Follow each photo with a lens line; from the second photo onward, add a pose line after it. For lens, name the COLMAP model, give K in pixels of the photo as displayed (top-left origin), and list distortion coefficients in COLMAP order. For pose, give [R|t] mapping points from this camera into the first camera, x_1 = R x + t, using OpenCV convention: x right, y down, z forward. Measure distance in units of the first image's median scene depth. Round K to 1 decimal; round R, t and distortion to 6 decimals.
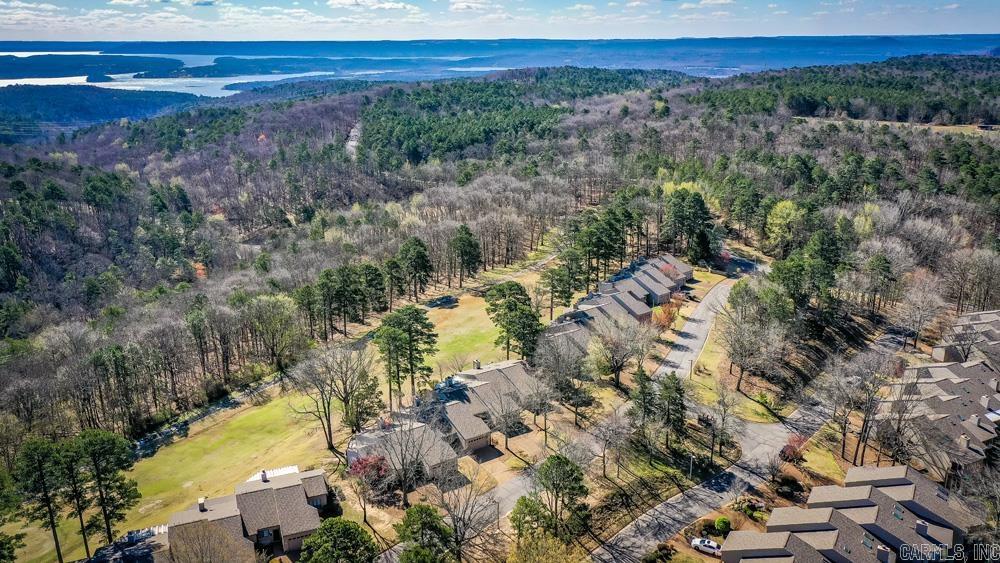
lens RADIAL K [[805.2, 0, 500.0], [0, 805.2, 281.5], [0, 0, 1]] dist [0.027077, 0.008882]
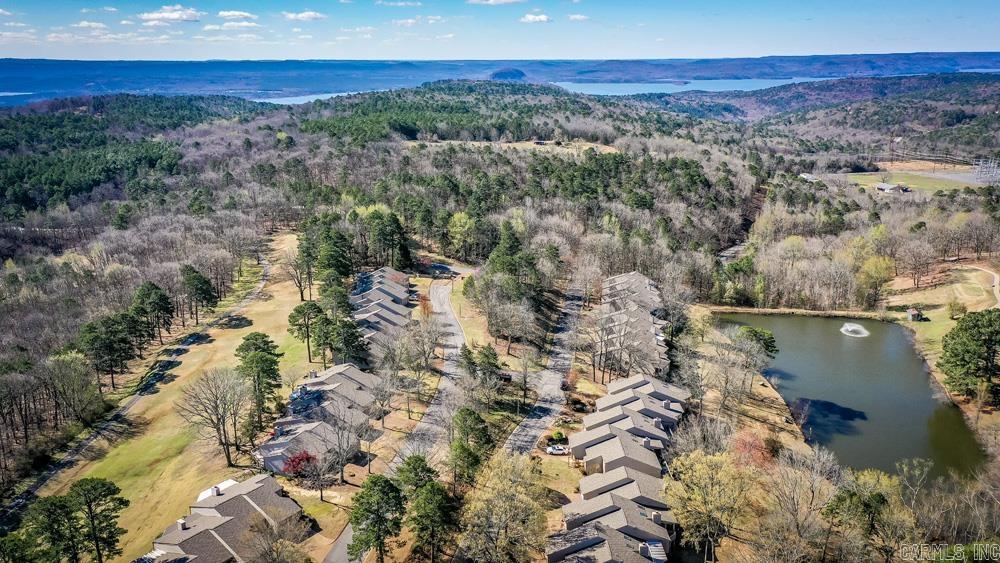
lens RADIAL K [[805.2, 0, 500.0], [0, 805.2, 281.5], [0, 0, 1]] dist [0.027077, 0.008882]
pose [[0.853453, -0.136608, 0.502947, -0.364587], [0.149024, 0.988709, 0.015668, -0.007703], [-0.499409, 0.061579, 0.864175, -0.154419]]
